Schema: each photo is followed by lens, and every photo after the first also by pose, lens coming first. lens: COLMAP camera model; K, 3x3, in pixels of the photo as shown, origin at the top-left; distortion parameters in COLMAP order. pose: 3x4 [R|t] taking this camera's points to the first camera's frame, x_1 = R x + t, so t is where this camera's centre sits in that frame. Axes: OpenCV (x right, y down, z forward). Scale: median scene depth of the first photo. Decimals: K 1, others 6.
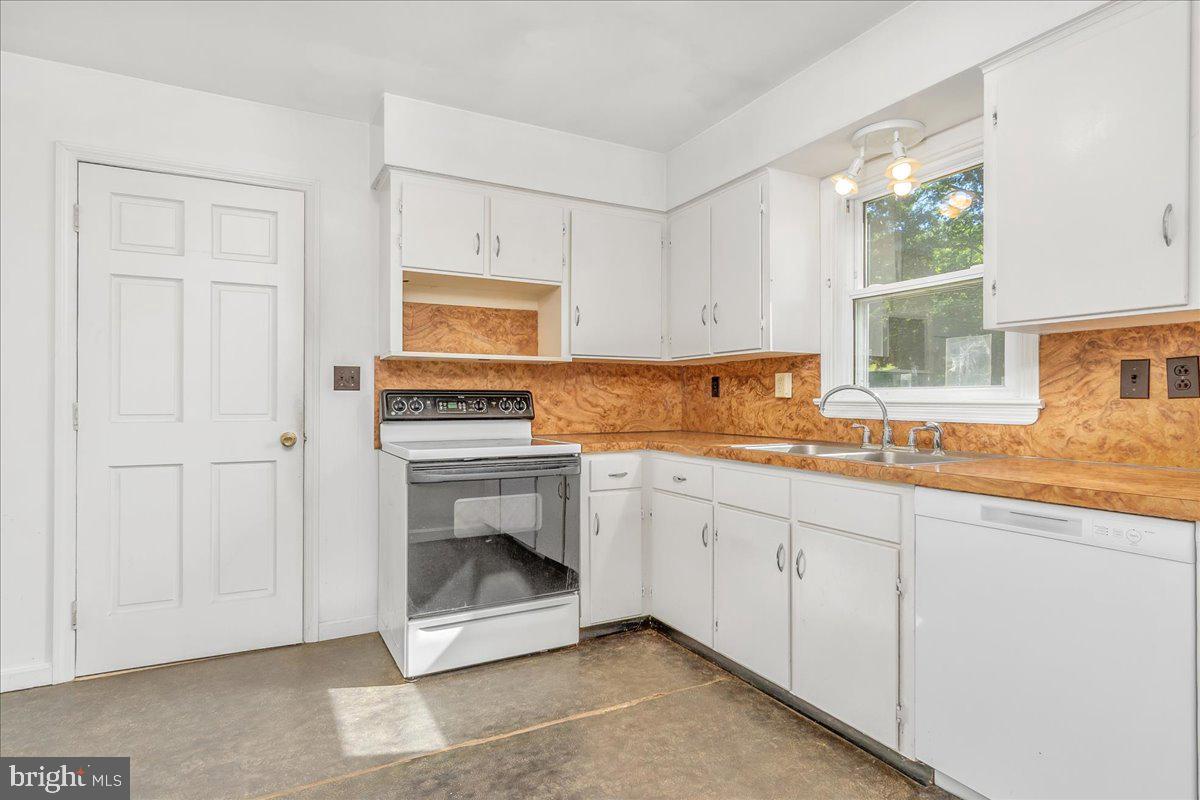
lens RADIAL K [[640.7, 0, 605.9], [0, 640.7, 391.9], [0, 0, 1]] dist [0.003574, 0.000571]
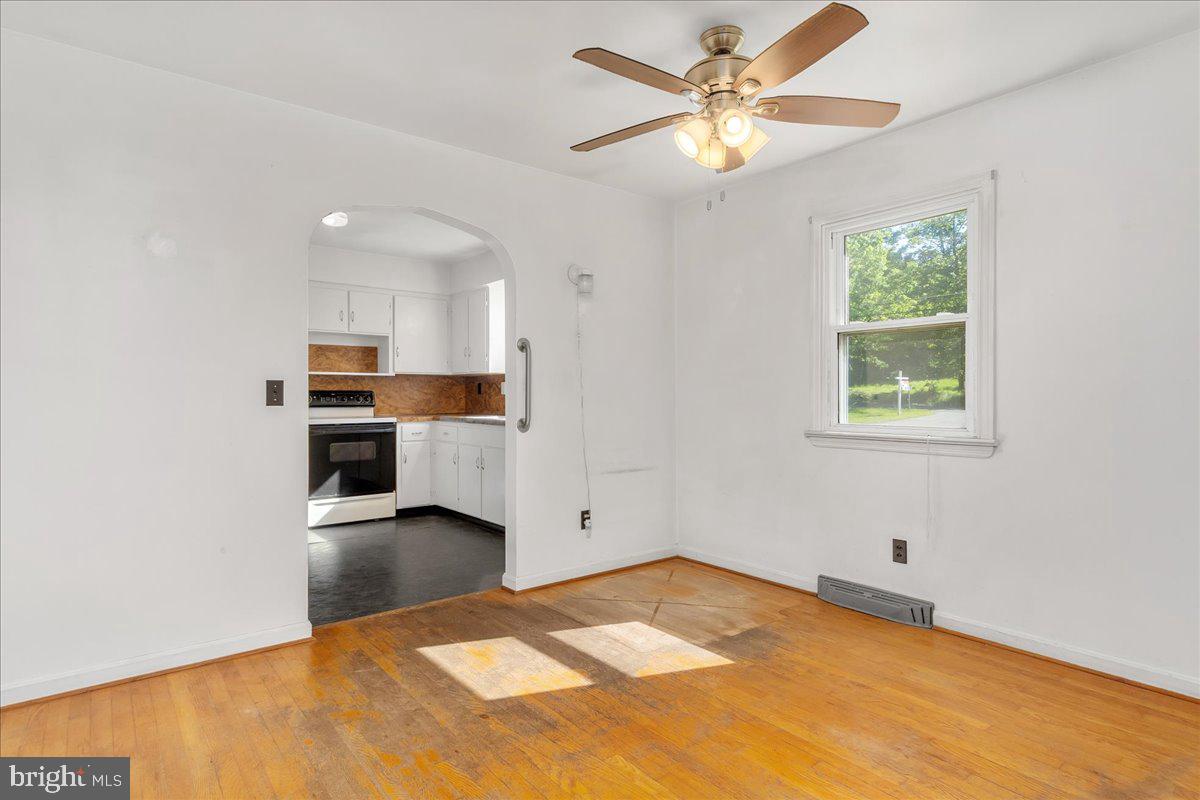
lens RADIAL K [[640.7, 0, 605.9], [0, 640.7, 391.9], [0, 0, 1]] dist [0.003574, 0.000571]
pose [[0.982456, -0.000963, 0.186494, 0.225478], [-0.001119, 0.999938, 0.011055, -0.022902], [-0.186493, -0.011070, 0.982394, -1.073181]]
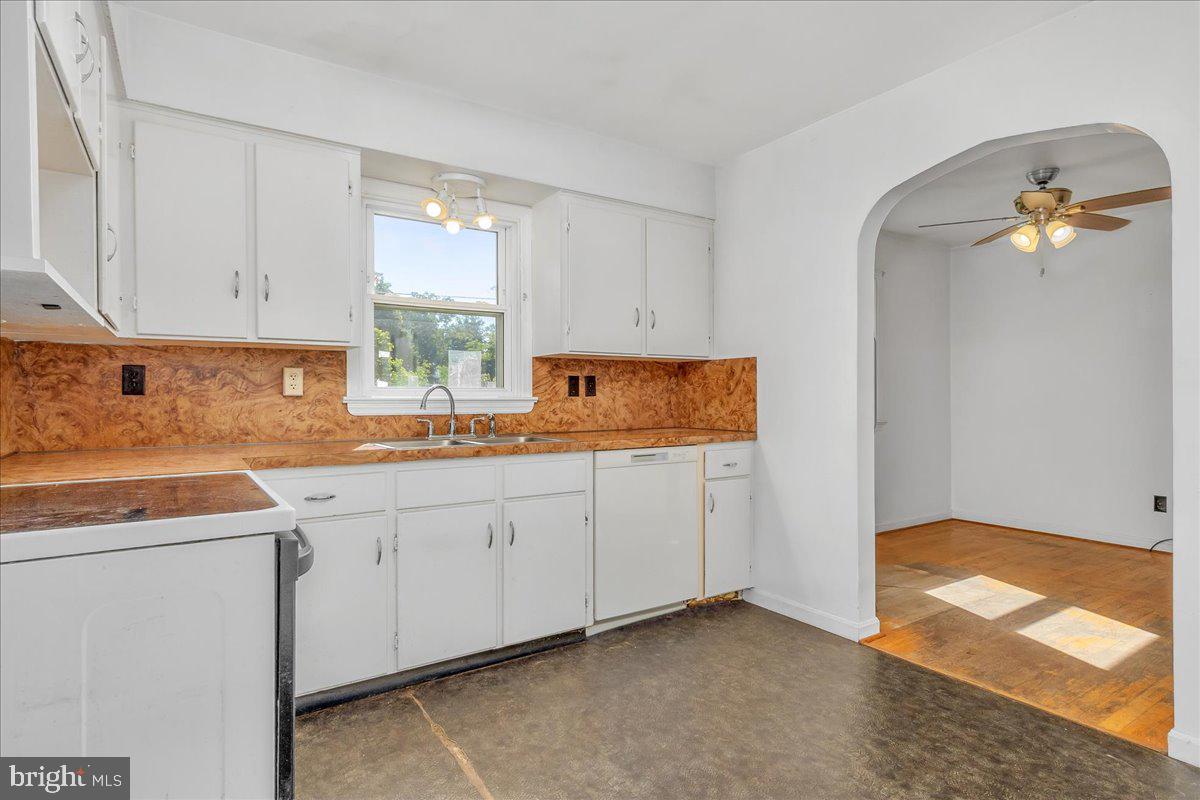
lens RADIAL K [[640.7, 0, 605.9], [0, 640.7, 391.9], [0, 0, 1]] dist [0.003574, 0.000571]
pose [[-0.100982, 0.000005, 0.994888, -0.679420], [-0.013450, 0.999909, -0.001370, -0.001083], [-0.994797, -0.013520, -0.100973, 0.697975]]
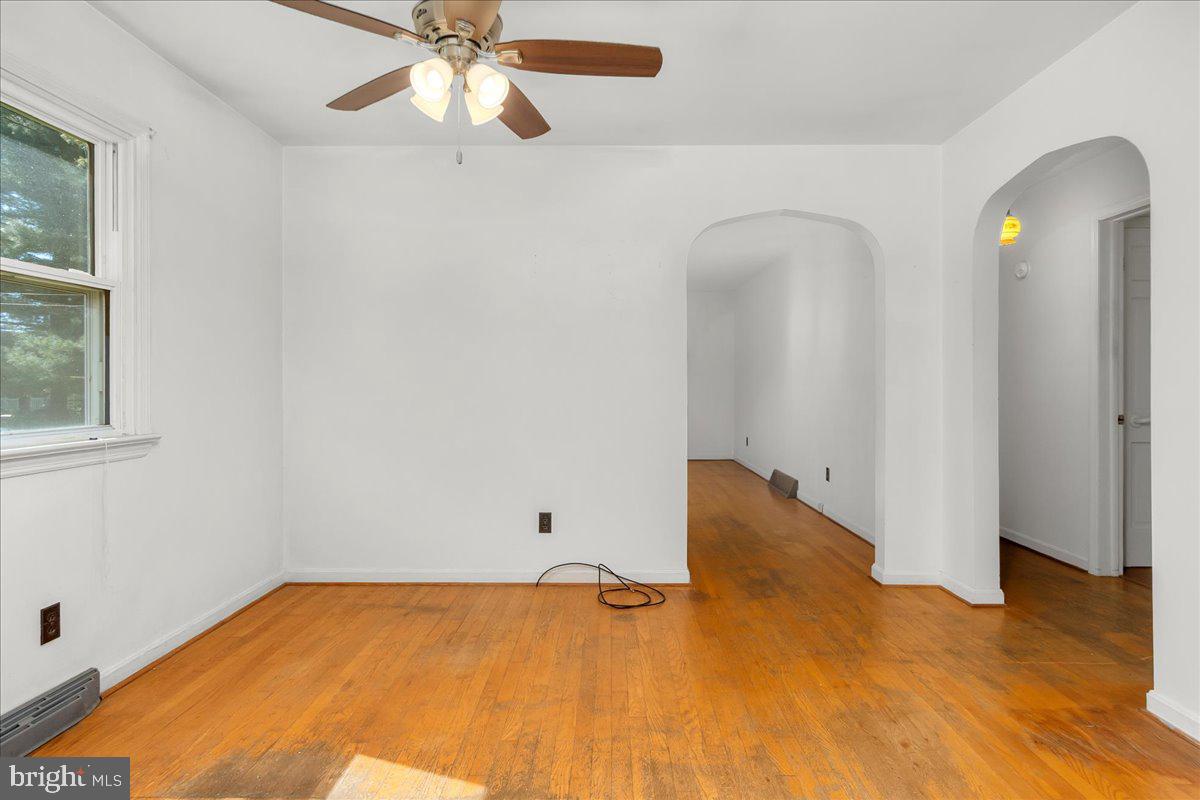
lens RADIAL K [[640.7, 0, 605.9], [0, 640.7, 391.9], [0, 0, 1]] dist [0.003574, 0.000571]
pose [[-0.880670, -0.008176, 0.473660, 0.045626], [-0.010257, 0.999946, -0.001810, -0.001036], [-0.473620, -0.006452, -0.880706, 0.233660]]
